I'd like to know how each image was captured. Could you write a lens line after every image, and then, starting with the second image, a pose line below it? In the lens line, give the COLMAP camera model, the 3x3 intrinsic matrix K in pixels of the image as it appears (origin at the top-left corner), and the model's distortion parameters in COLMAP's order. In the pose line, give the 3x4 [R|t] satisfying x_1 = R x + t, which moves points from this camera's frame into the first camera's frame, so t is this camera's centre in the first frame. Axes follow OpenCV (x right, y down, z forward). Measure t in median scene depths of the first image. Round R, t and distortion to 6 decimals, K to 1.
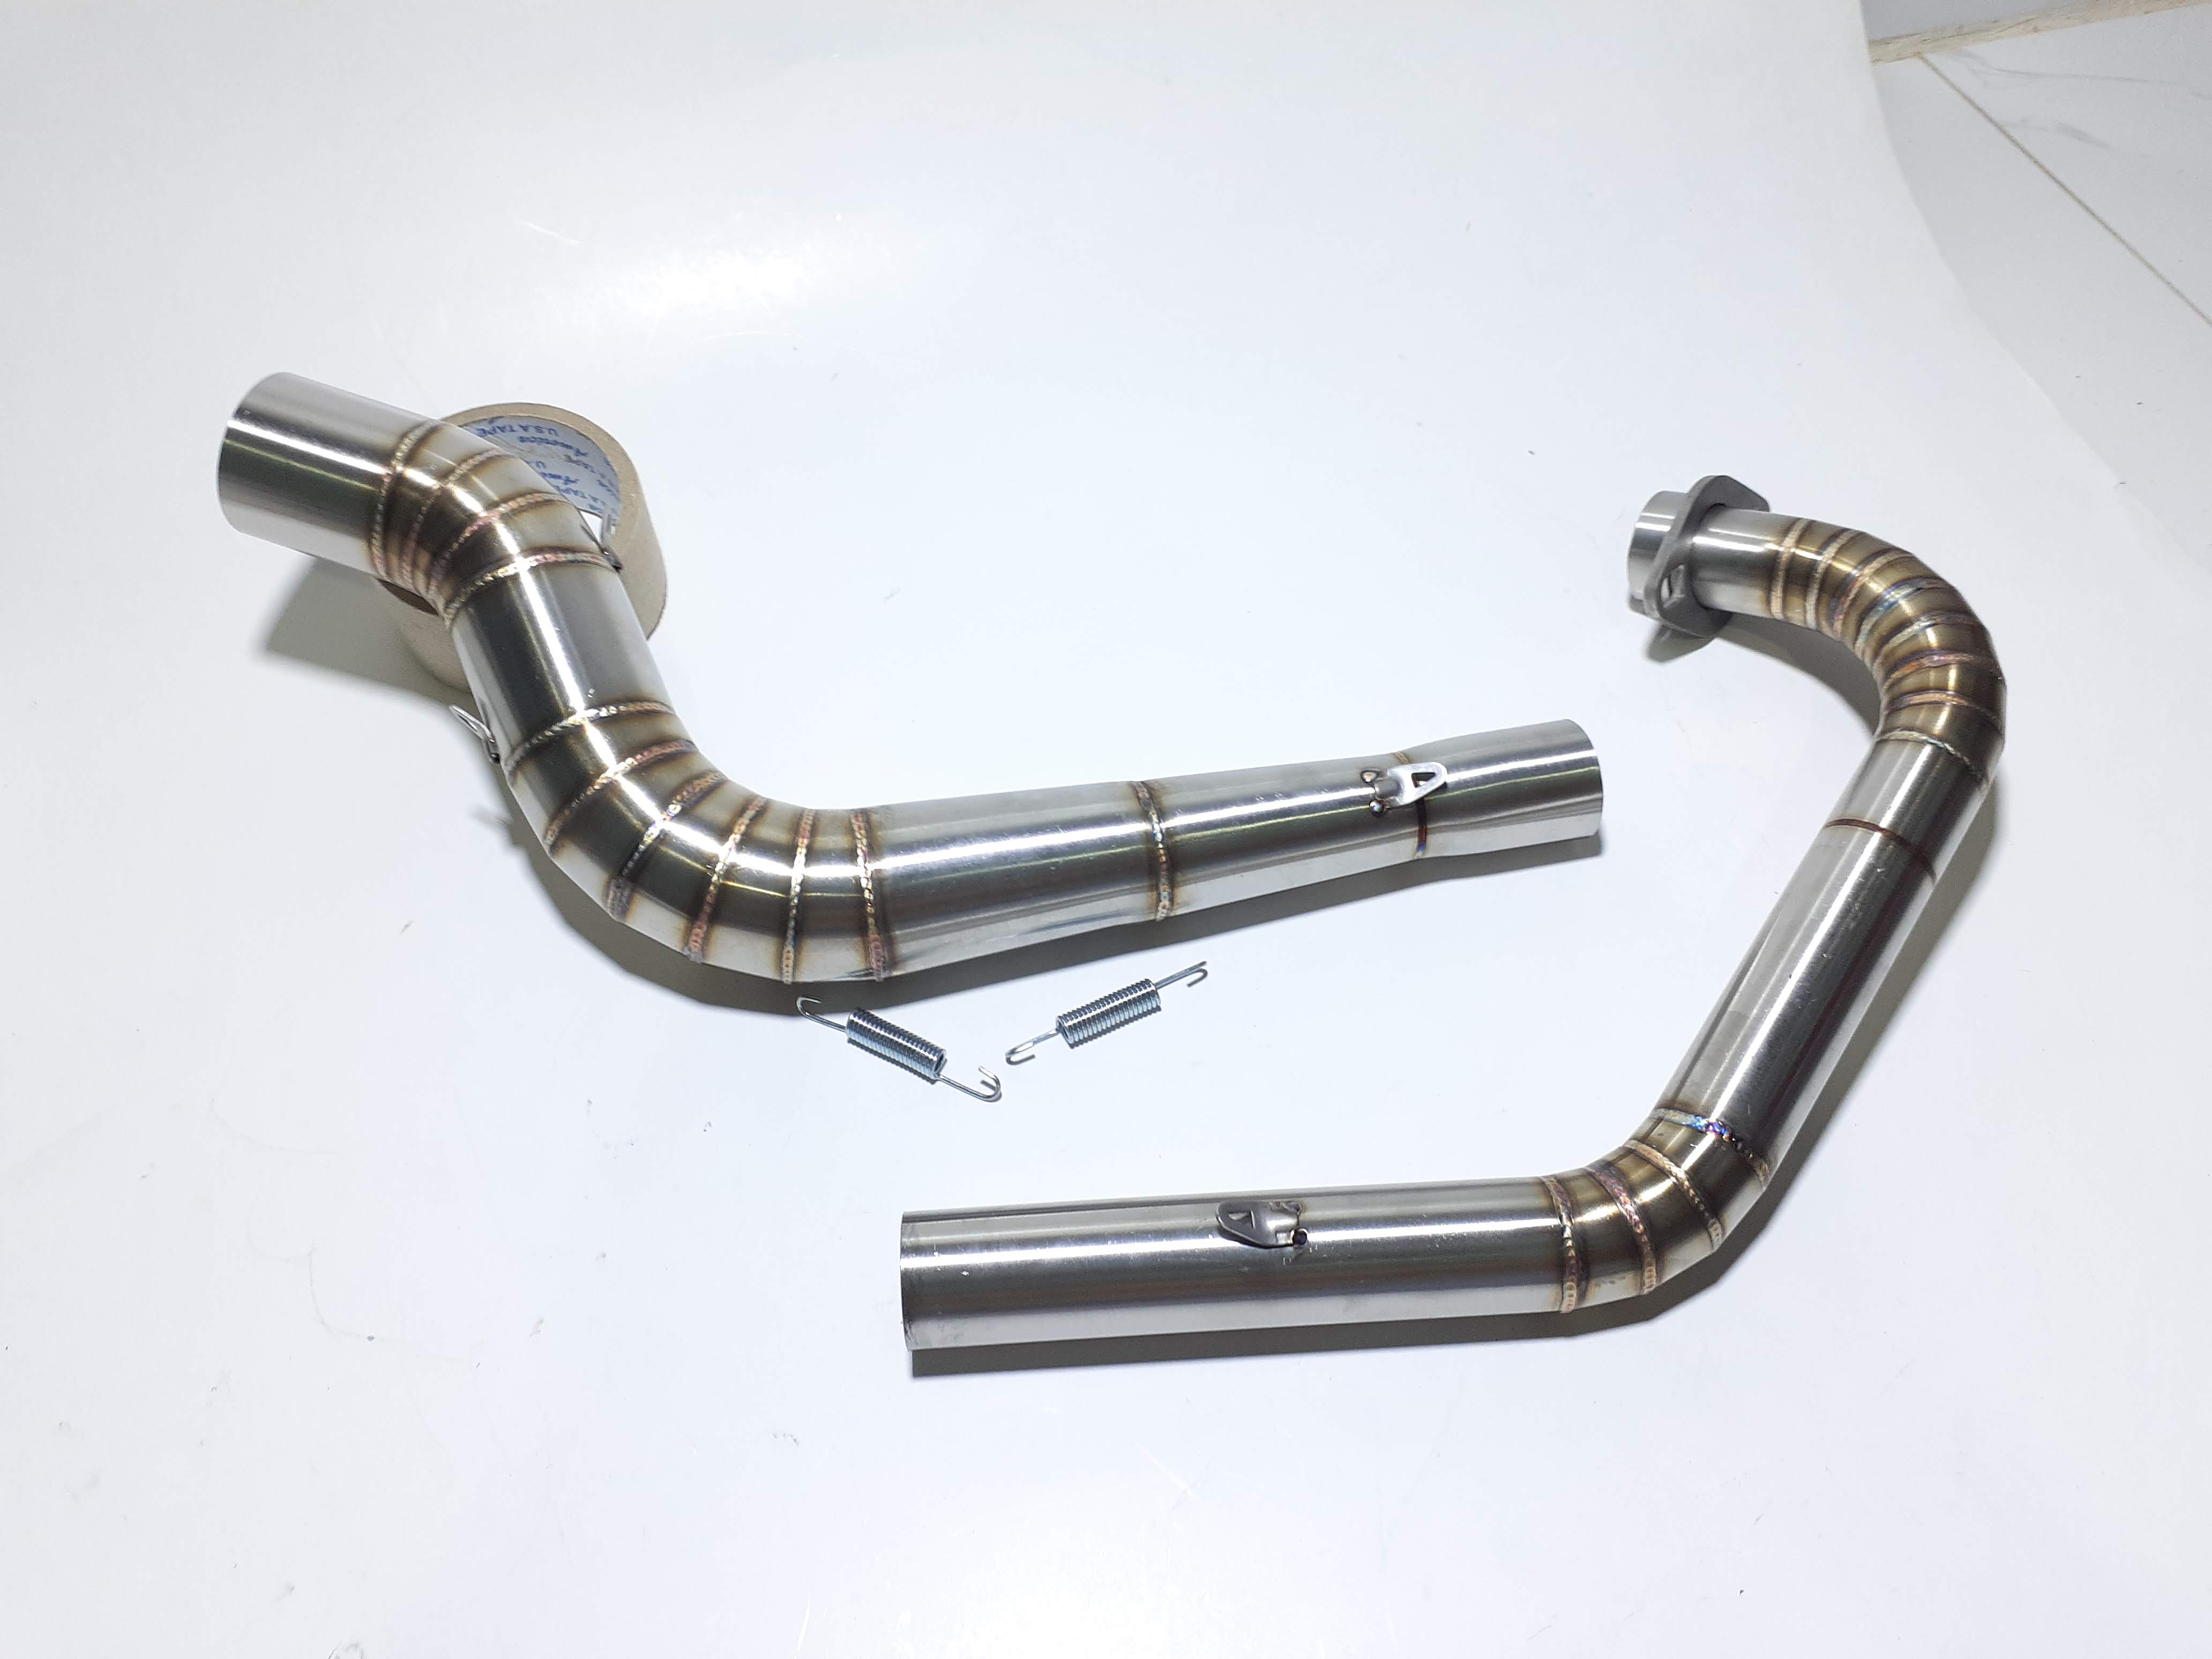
lens RADIAL K [[1730.5, 0, 1093.3], [0, 1730.5, 811.8], [0, 0, 1]] dist [0.007298, -0.002420]
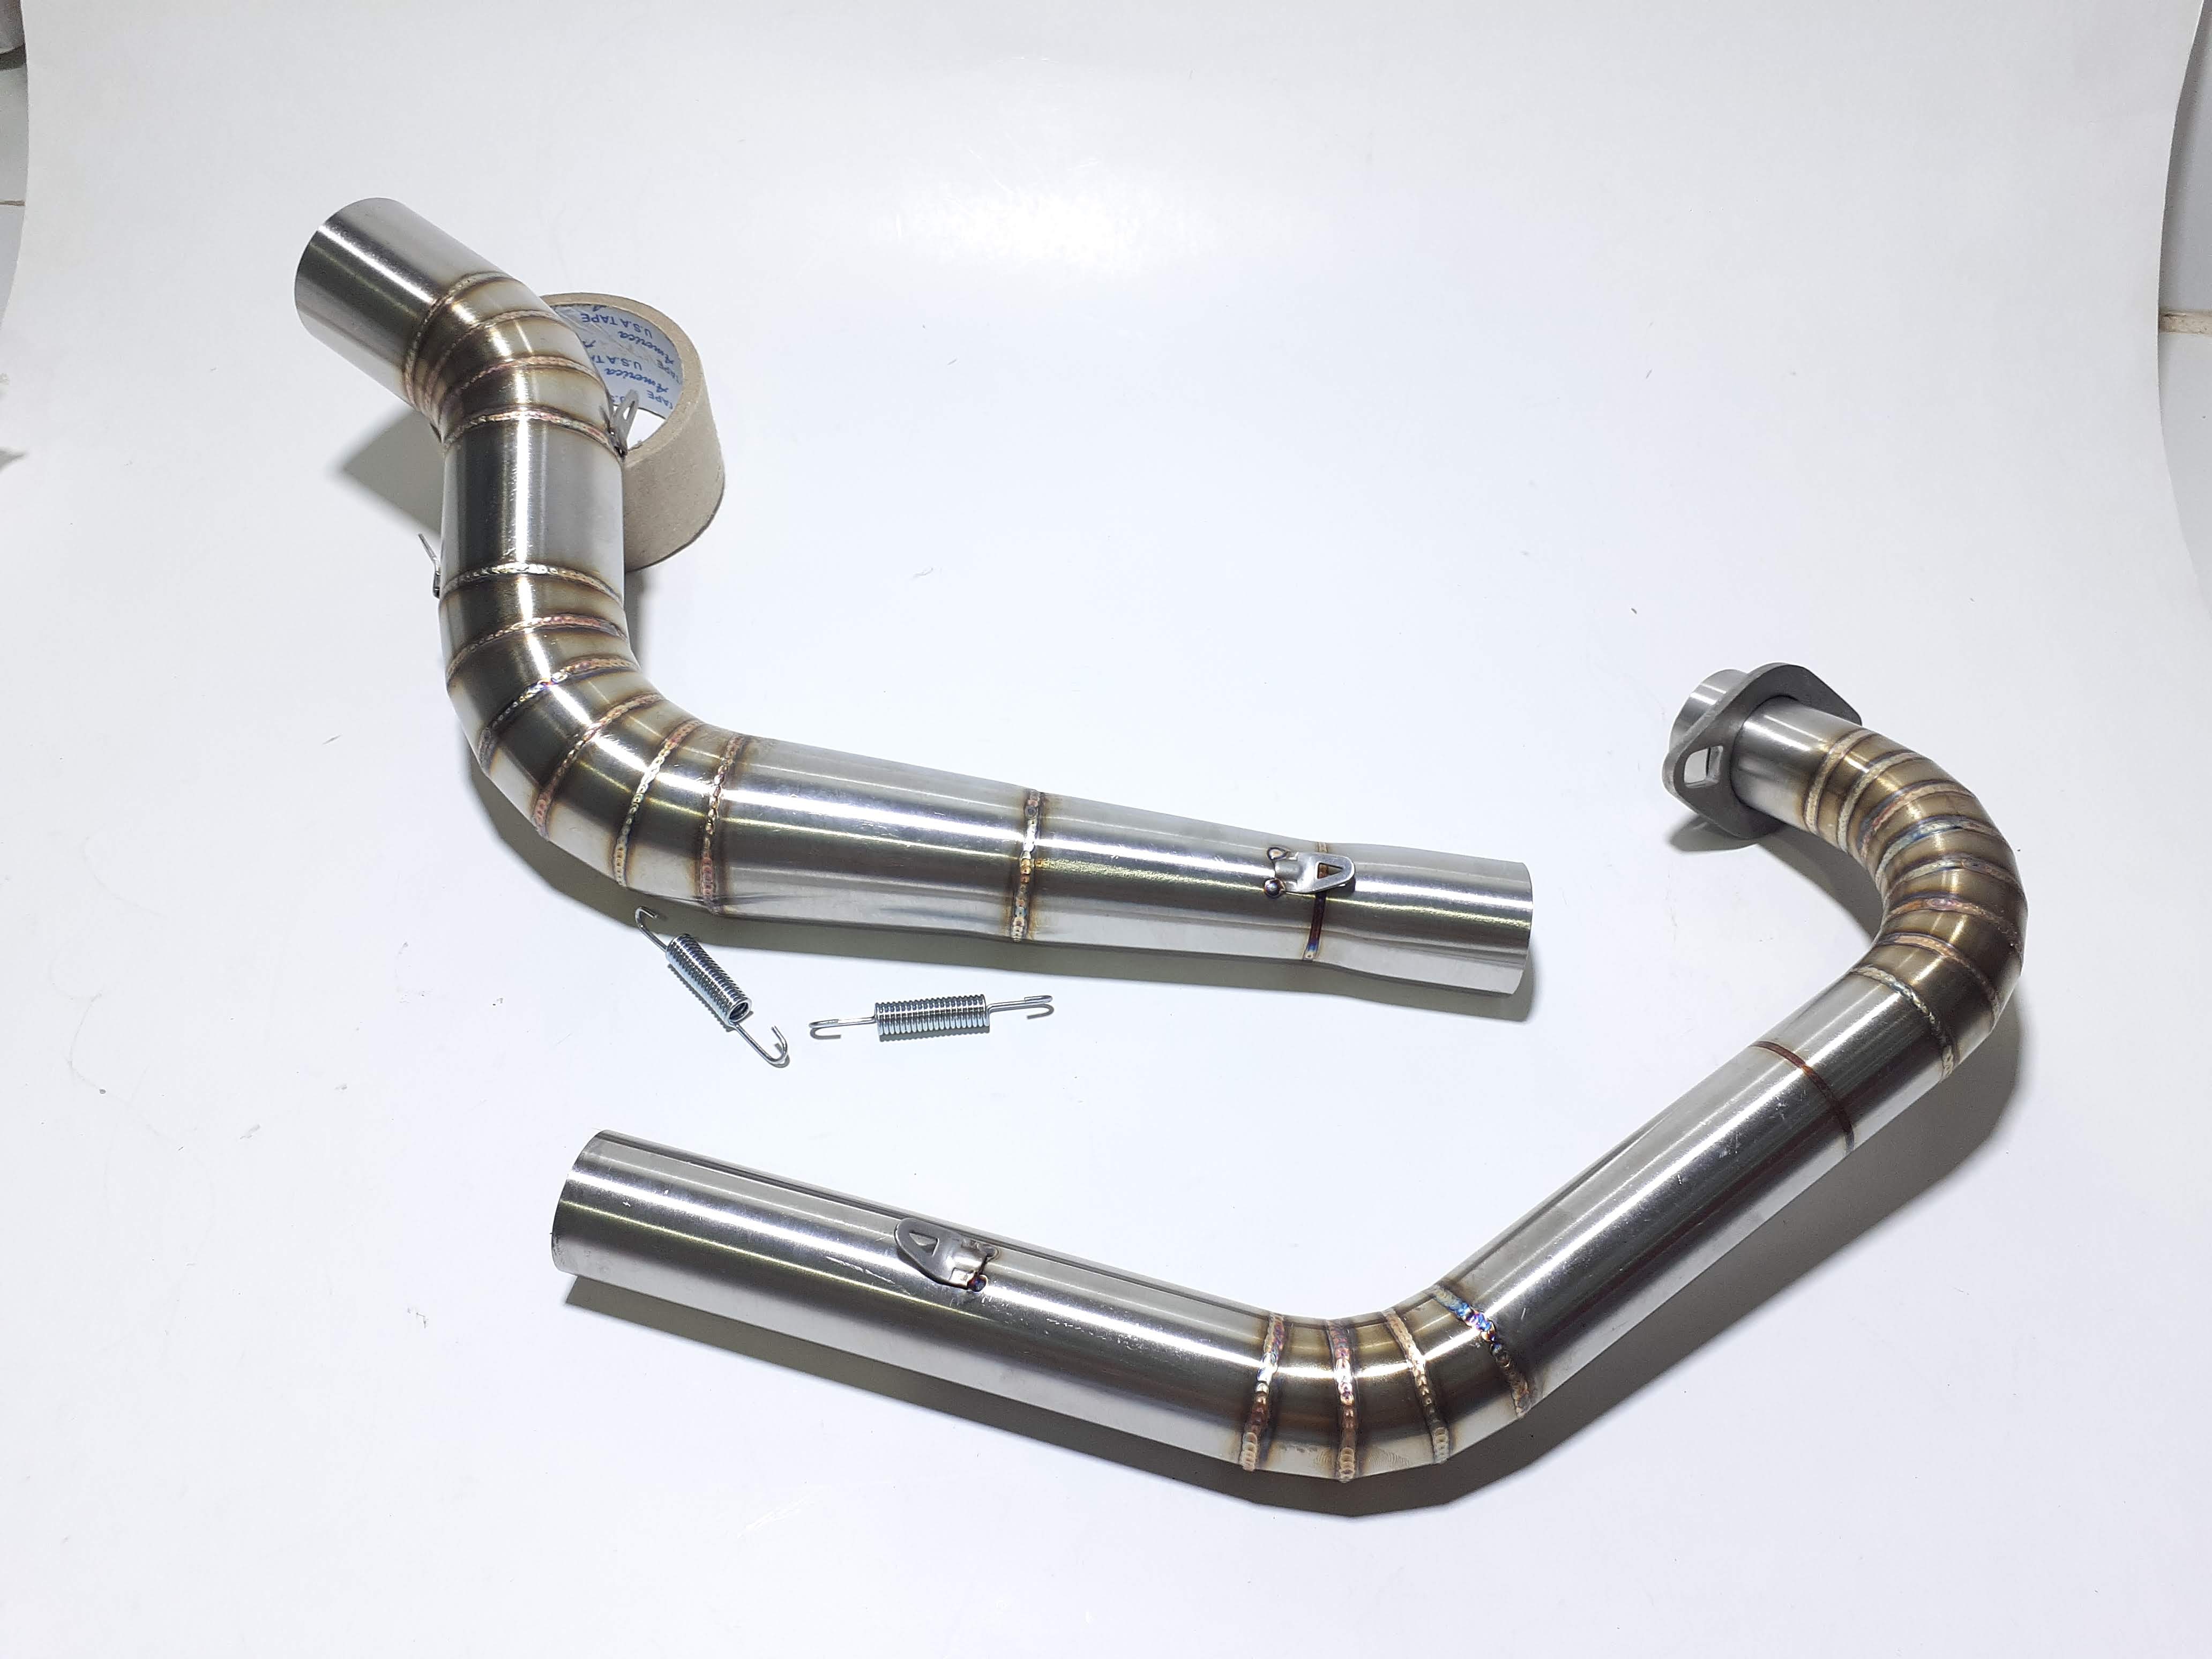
lens RADIAL K [[1722.6, 0, 1106.0], [0, 1722.6, 829.5], [0, 0, 1]] dist [0.013559, -0.000989]
pose [[0.943646, 0.275266, -0.183742, 0.239519], [-0.289472, 0.955603, -0.055042, 0.042604], [0.160433, 0.105128, 0.981432, 0.093535]]
